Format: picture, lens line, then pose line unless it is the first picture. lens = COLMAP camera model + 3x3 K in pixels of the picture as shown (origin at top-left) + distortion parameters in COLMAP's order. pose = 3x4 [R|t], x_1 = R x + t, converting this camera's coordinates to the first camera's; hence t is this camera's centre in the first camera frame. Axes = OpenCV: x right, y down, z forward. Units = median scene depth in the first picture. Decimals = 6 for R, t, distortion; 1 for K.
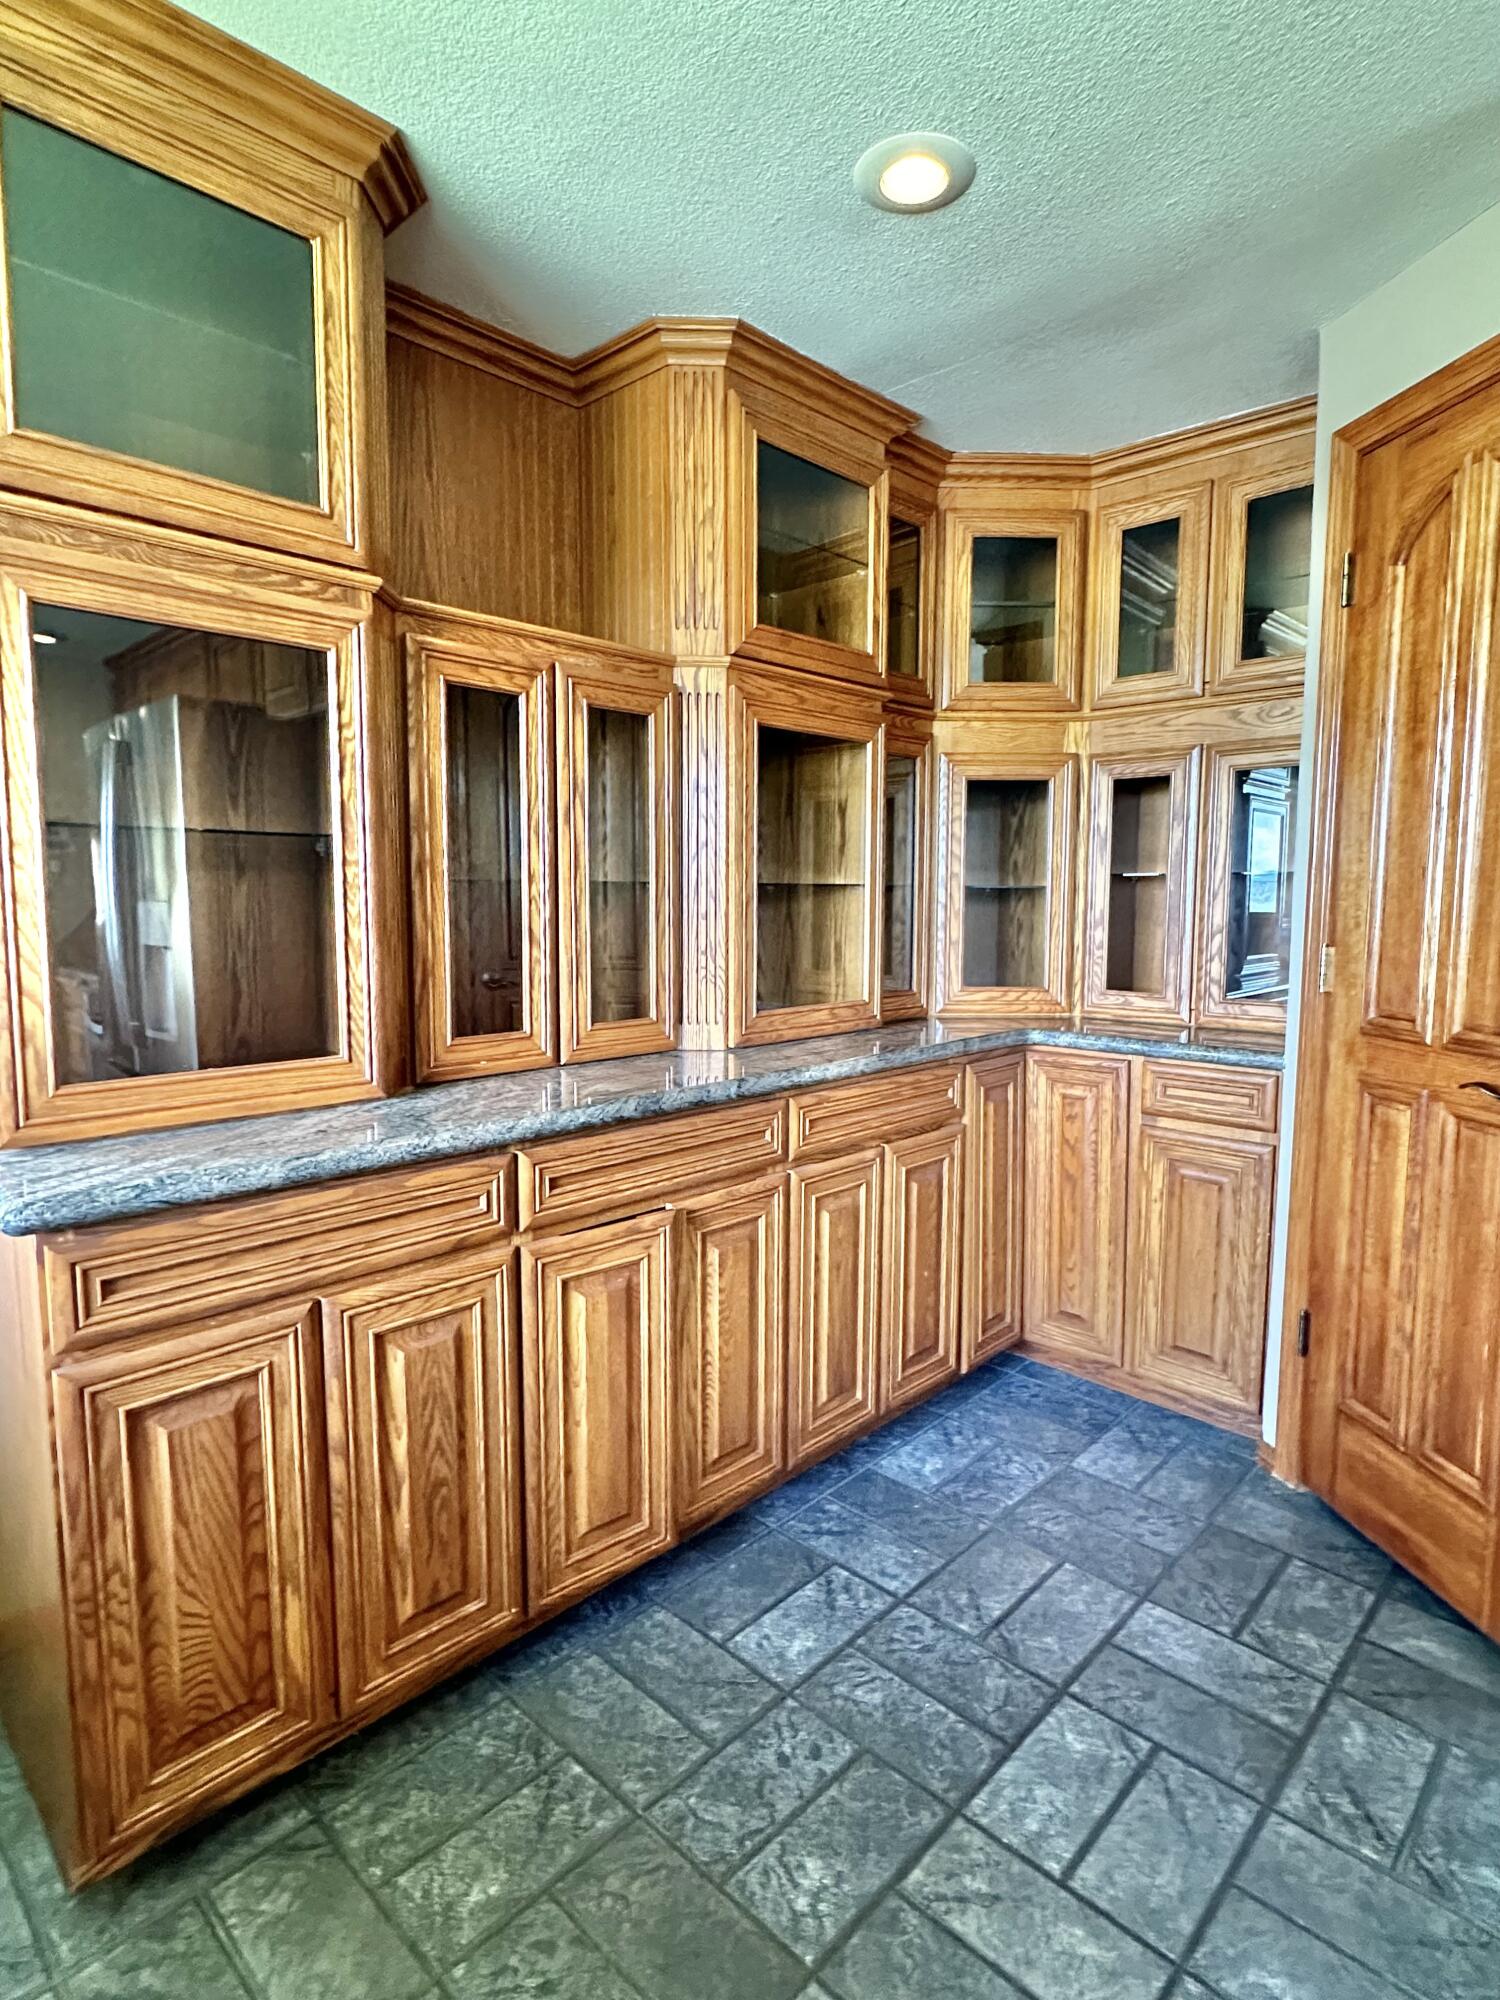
lens RADIAL K [[1064.0, 0, 751.4], [0, 1064.0, 996.3], [0, 0, 1]] dist [-0.007018, -0.000685]
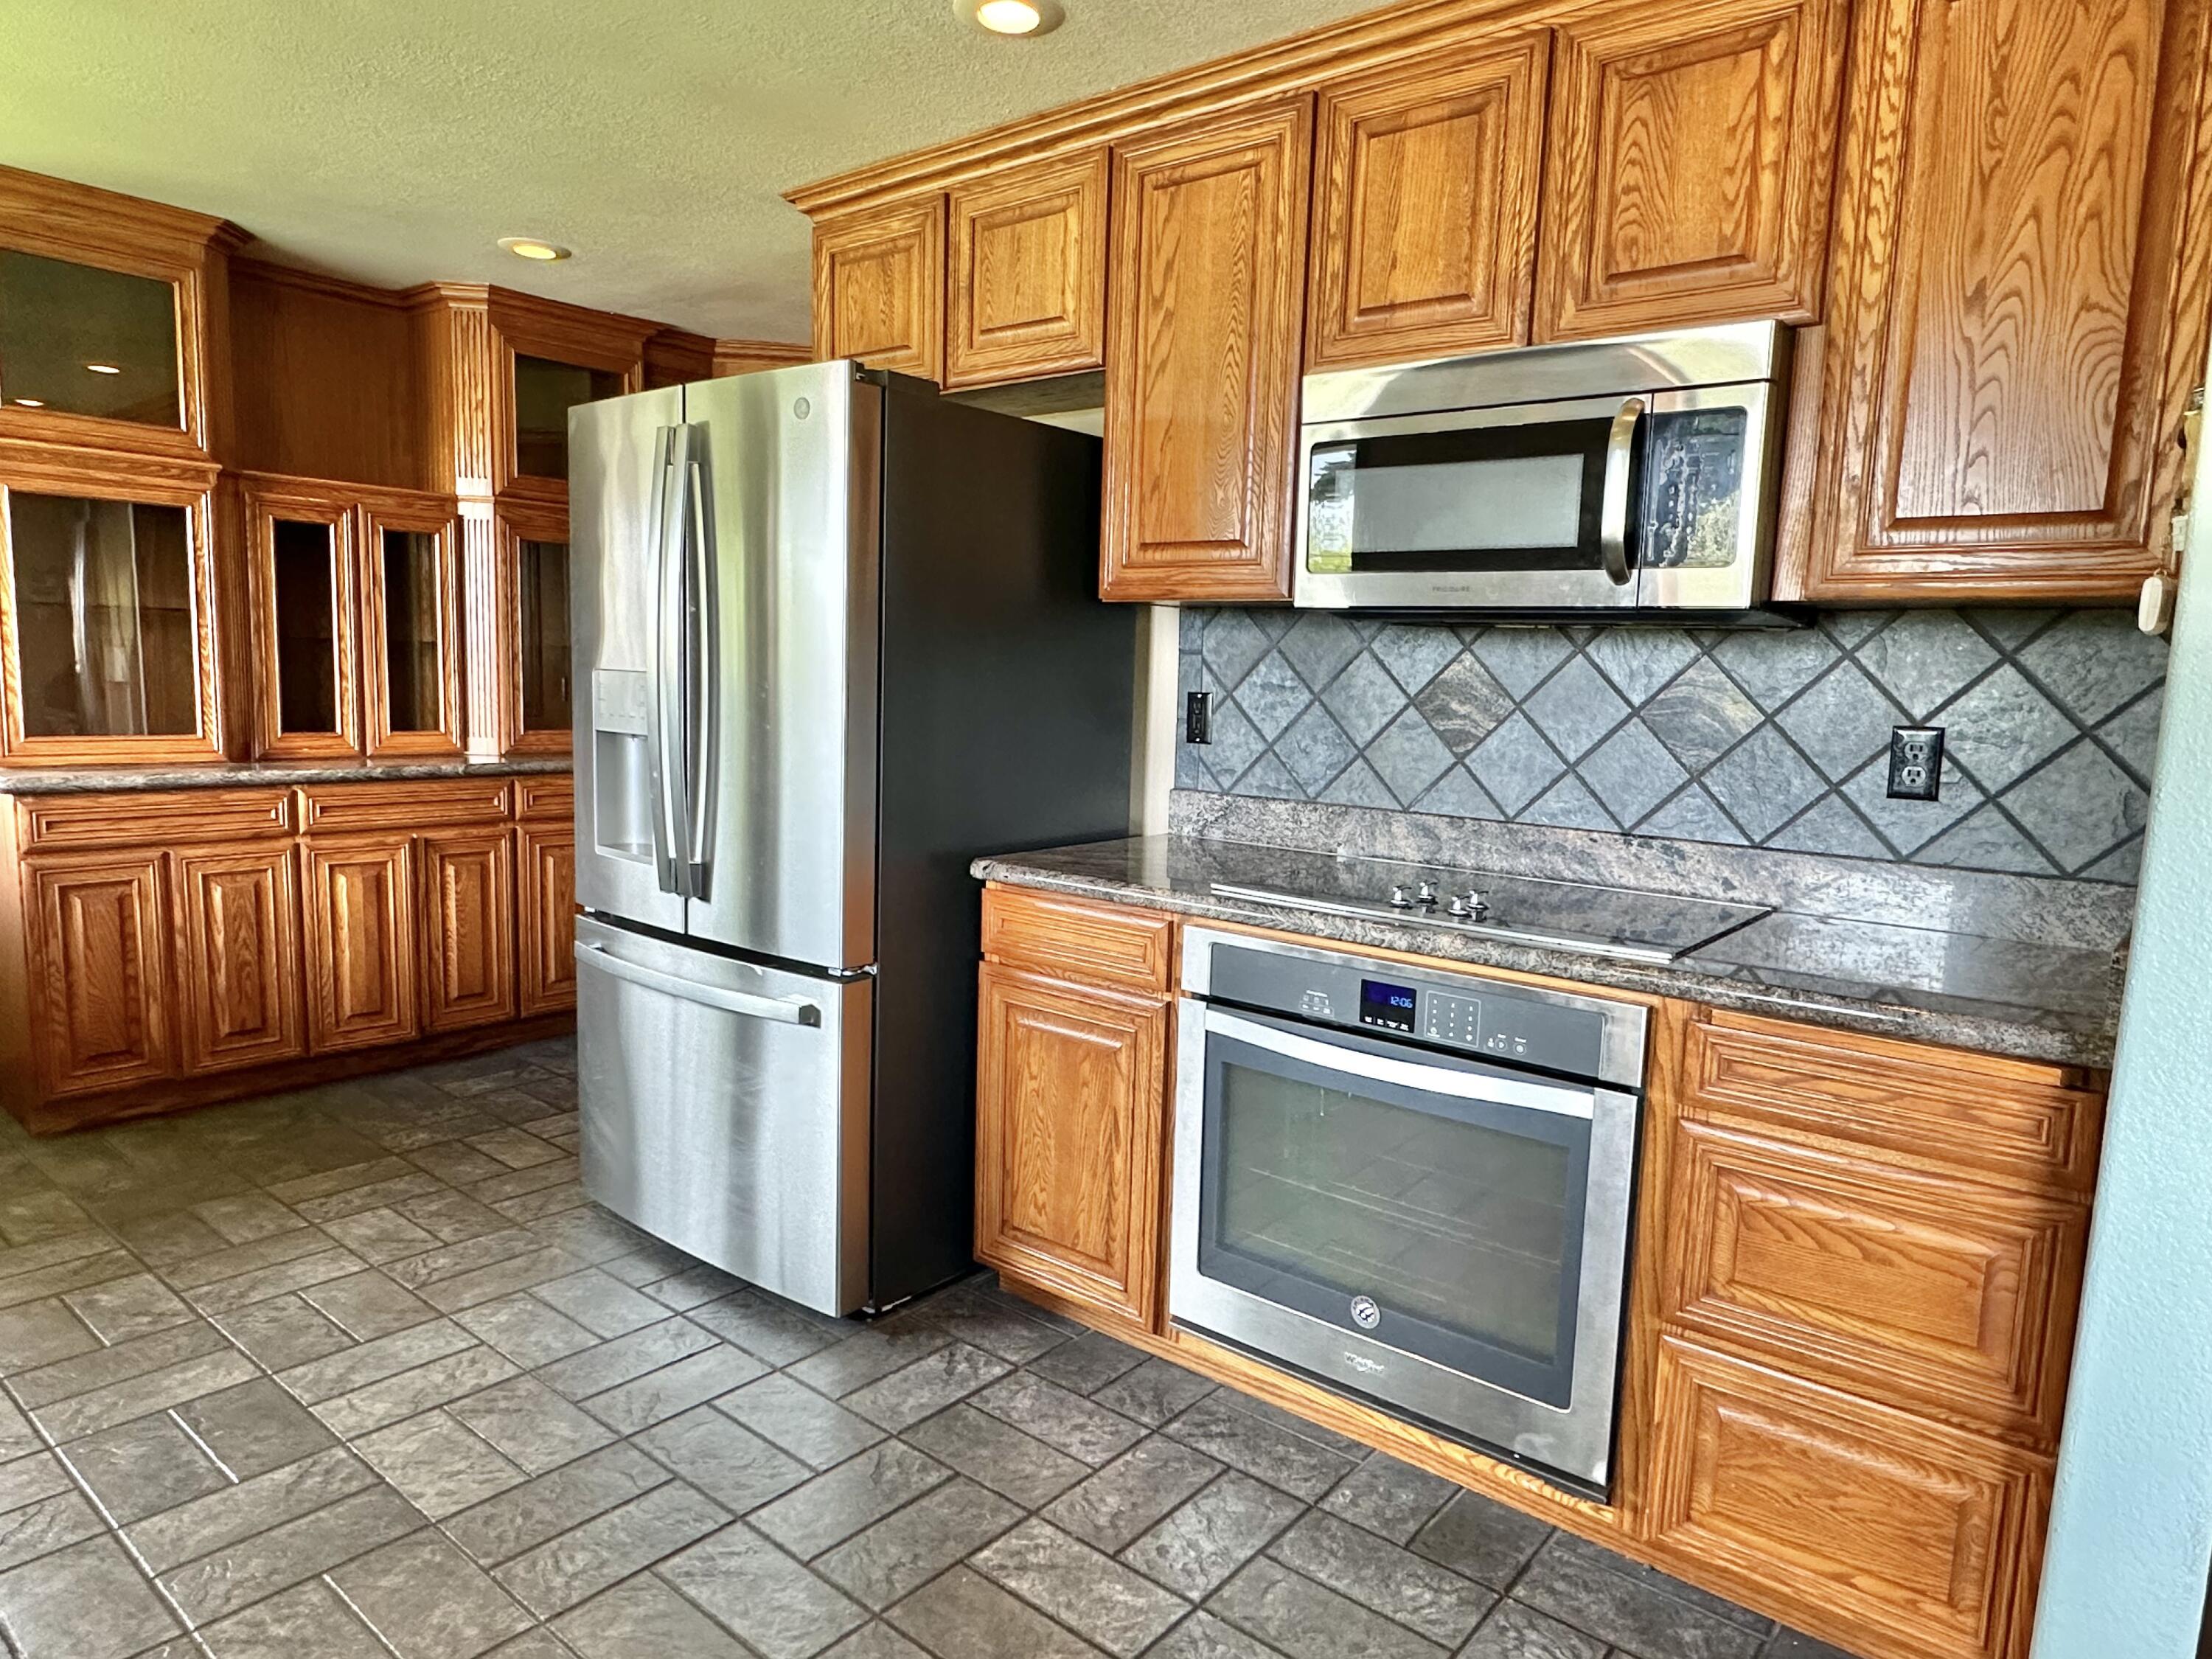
lens RADIAL K [[1366.2, 0, 1104.9], [0, 1366.2, 837.8], [0, 0, 1]] dist [-0.002765, 0.002788]
pose [[0.997146, 0.017709, 0.073391, 0.949845], [-0.019543, 0.999513, 0.024343, 0.141465], [-0.072924, -0.025708, 0.997006, -1.372683]]
